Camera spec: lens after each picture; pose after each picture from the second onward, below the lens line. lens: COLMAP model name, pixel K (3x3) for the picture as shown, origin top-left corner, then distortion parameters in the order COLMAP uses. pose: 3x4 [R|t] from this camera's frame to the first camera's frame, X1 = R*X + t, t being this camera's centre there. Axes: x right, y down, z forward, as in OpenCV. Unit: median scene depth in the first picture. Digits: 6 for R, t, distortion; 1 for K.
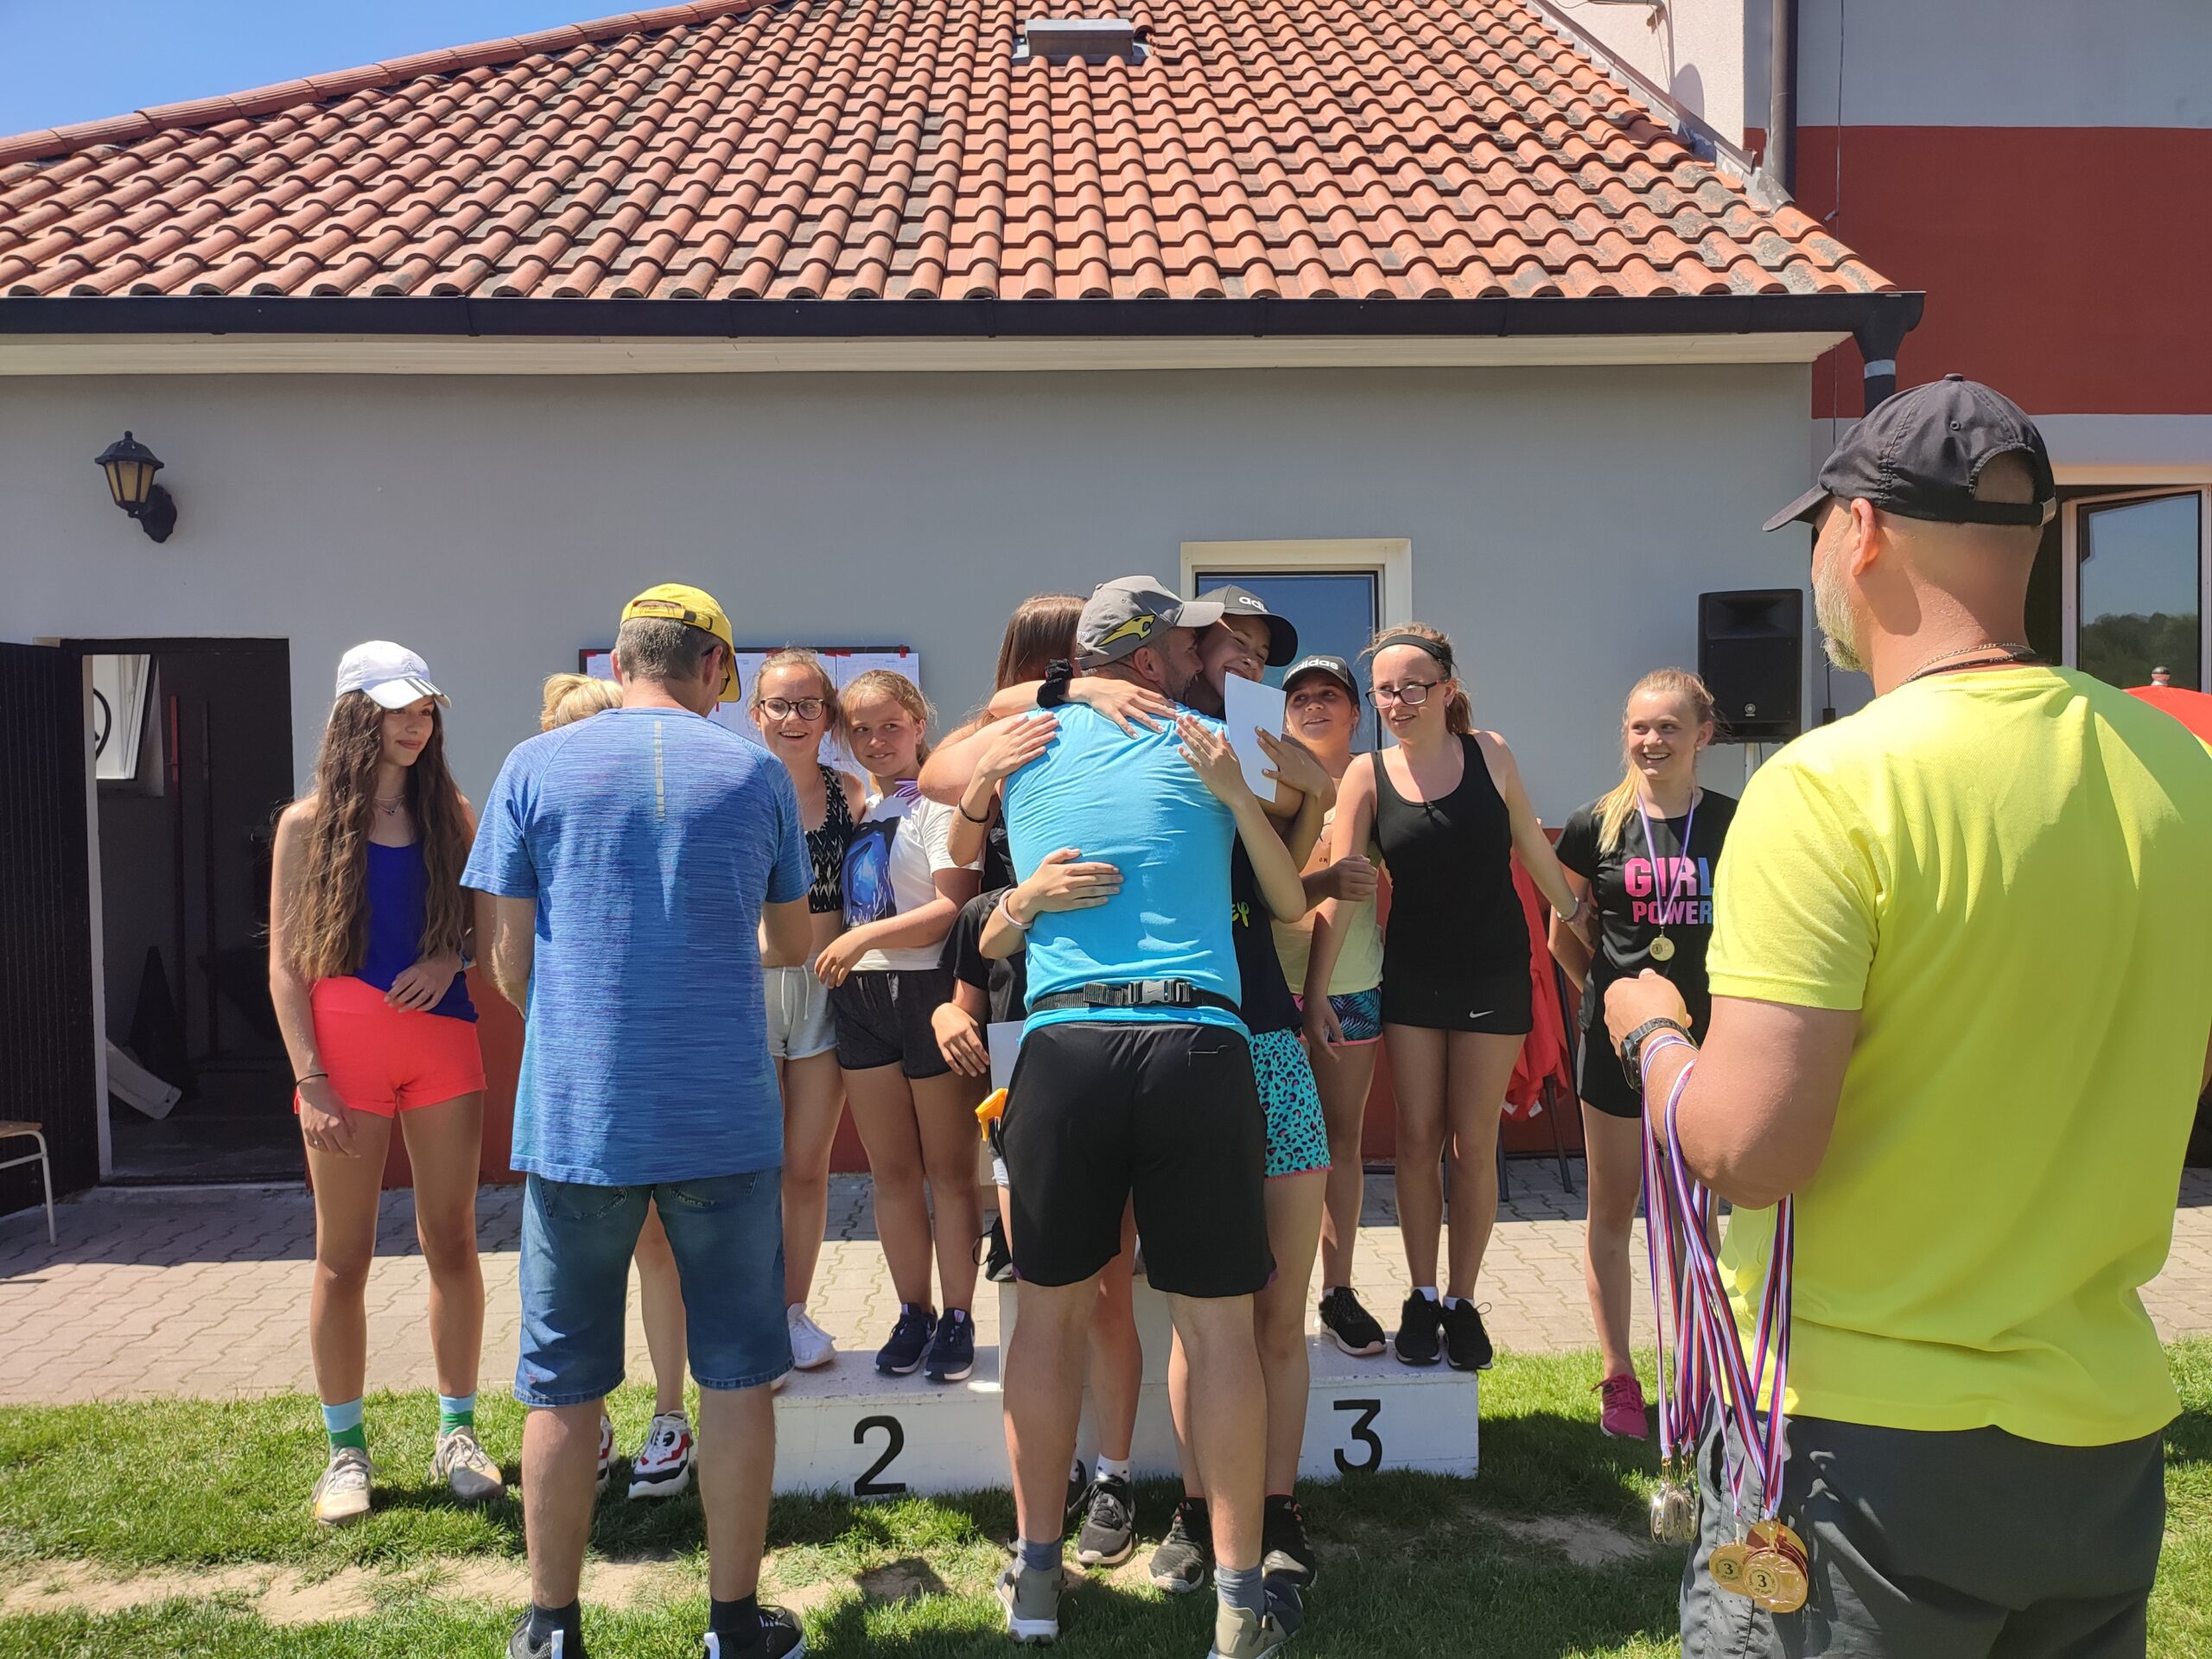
lens RADIAL K [[1623.7, 0, 1114.4], [0, 1623.7, 899.8], [0, 0, 1]] dist [0.019091, -0.012662]
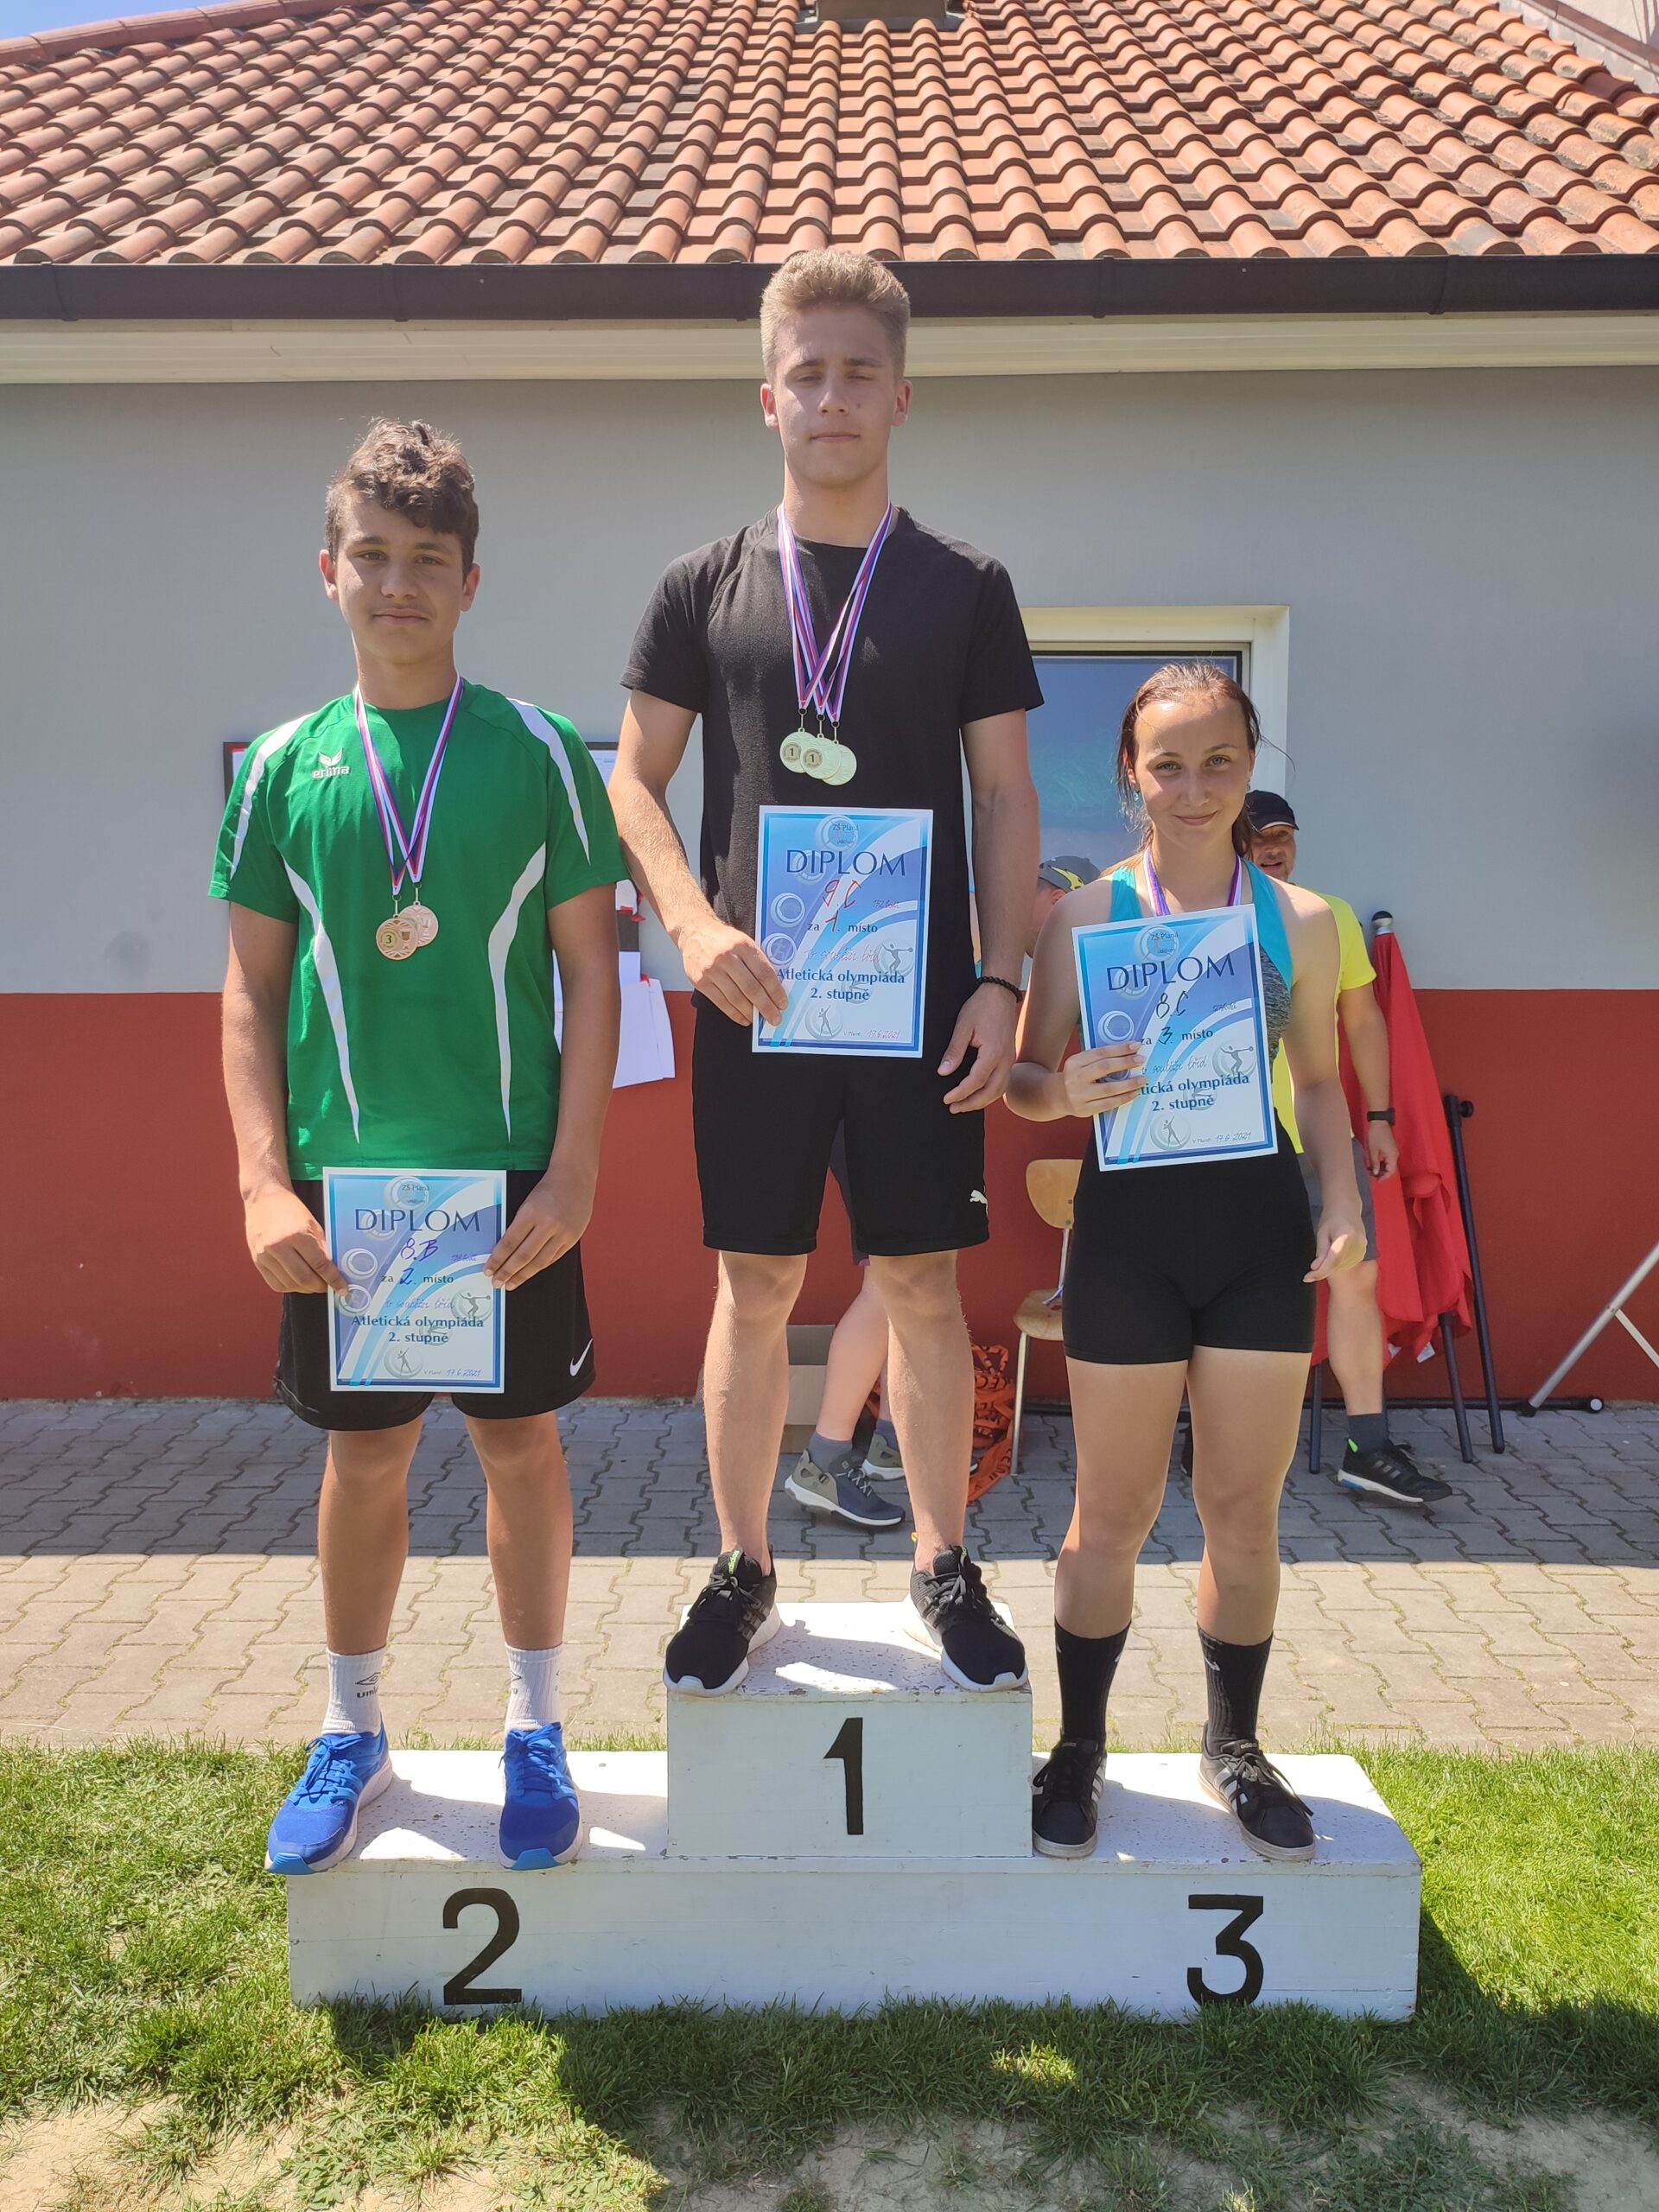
lens RADIAL K [[1623.7, 0, 830.2], [0, 1623.7, 1126.6], [0, 0, 1]] dist [0.019091, -0.012662]
pose [[0.998418, 0.023569, -0.051055, 0.011924], [-0.020962, 0.998478, 0.051022, -0.013181], [0.052180, -0.049871, 0.997392, 0.221373]]
